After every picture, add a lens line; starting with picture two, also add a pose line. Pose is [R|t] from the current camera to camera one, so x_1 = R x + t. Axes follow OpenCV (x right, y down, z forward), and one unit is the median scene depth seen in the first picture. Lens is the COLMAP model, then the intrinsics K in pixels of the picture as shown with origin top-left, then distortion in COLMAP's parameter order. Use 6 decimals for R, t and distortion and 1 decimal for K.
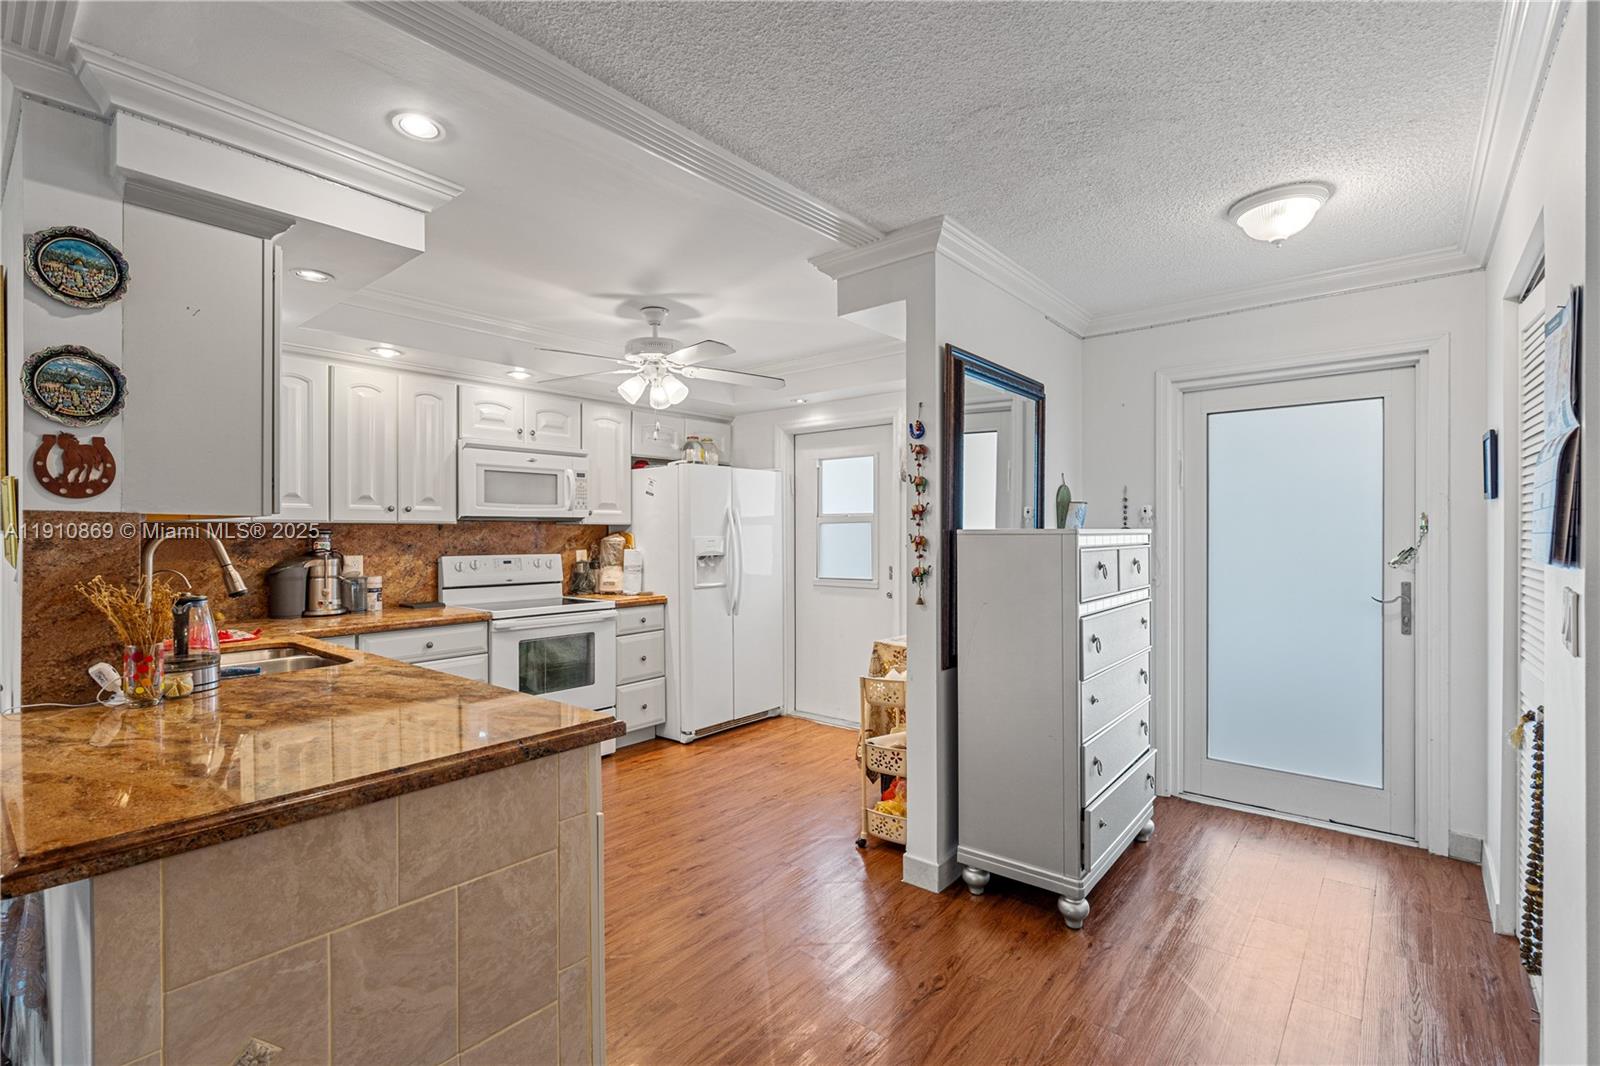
lens RADIAL K [[730.5, 0, 795.2], [0, 730.5, 533.4], [0, 0, 1]] dist [-0.003199, 0.001695]
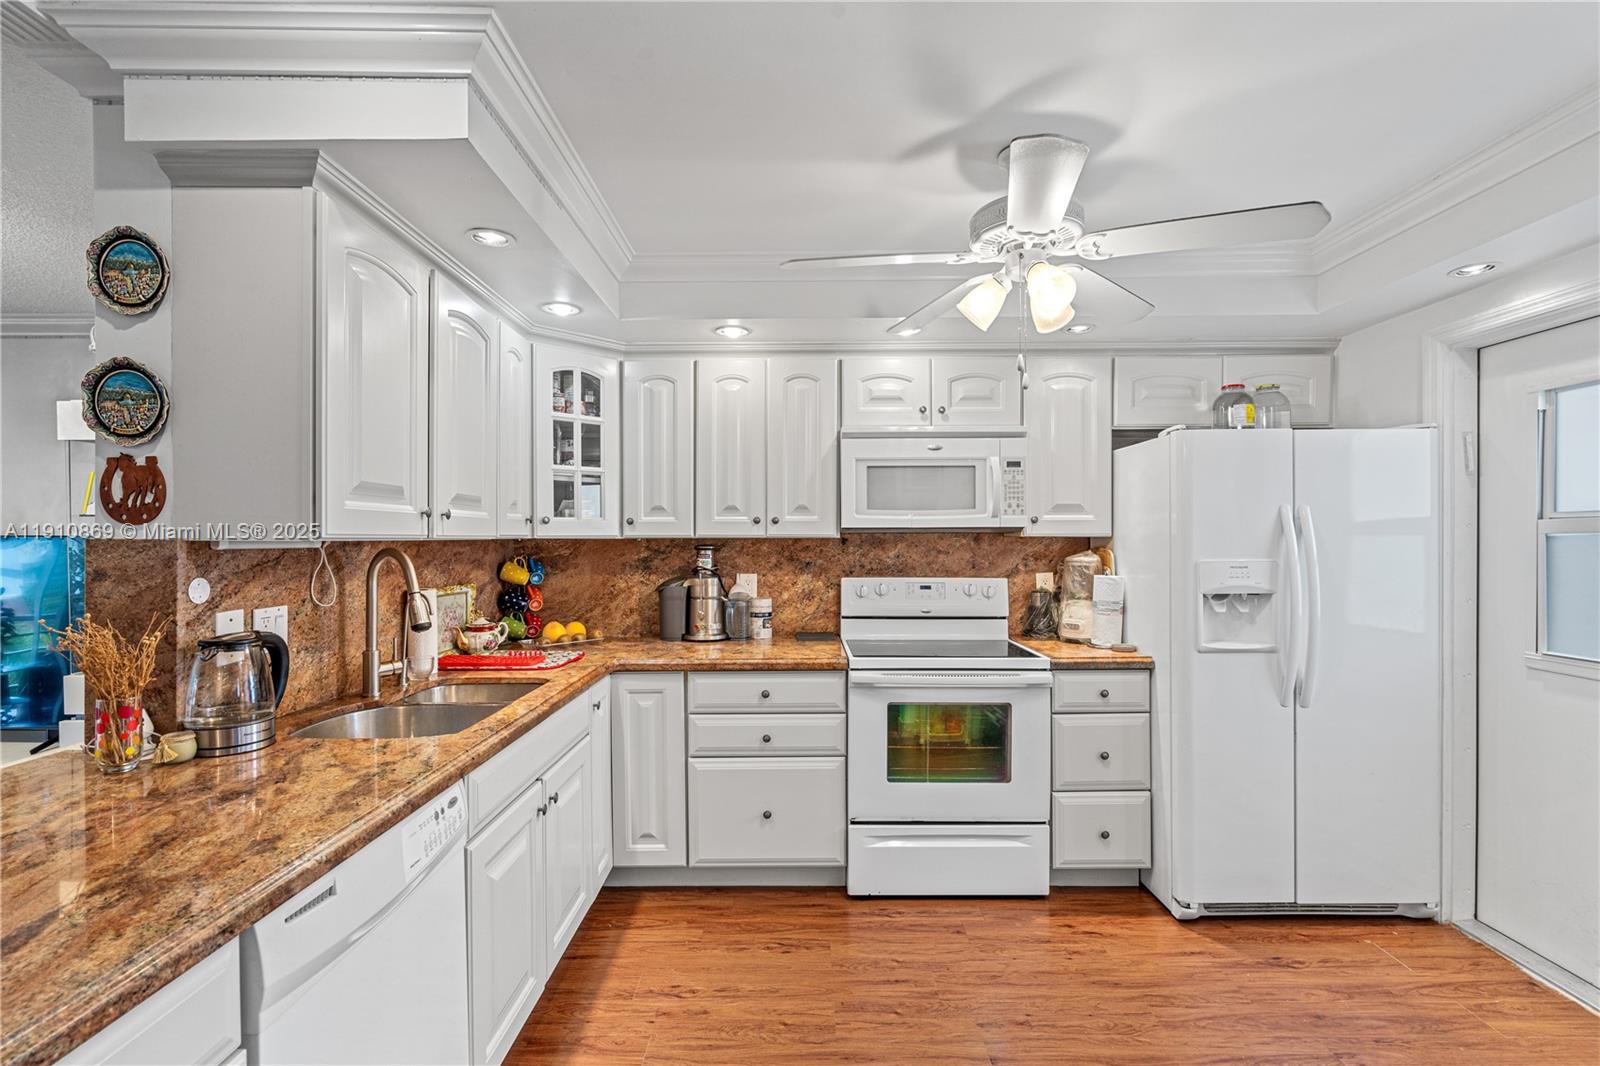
lens RADIAL K [[730.5, 0, 804.2], [0, 730.5, 539.8], [0, 0, 1]] dist [-0.003199, 0.001695]
pose [[0.640981, 0.004933, -0.767541, 0.108139], [-0.000131, 0.999980, 0.006317, -0.015254], [0.767557, -0.003949, 0.640969, 0.451452]]
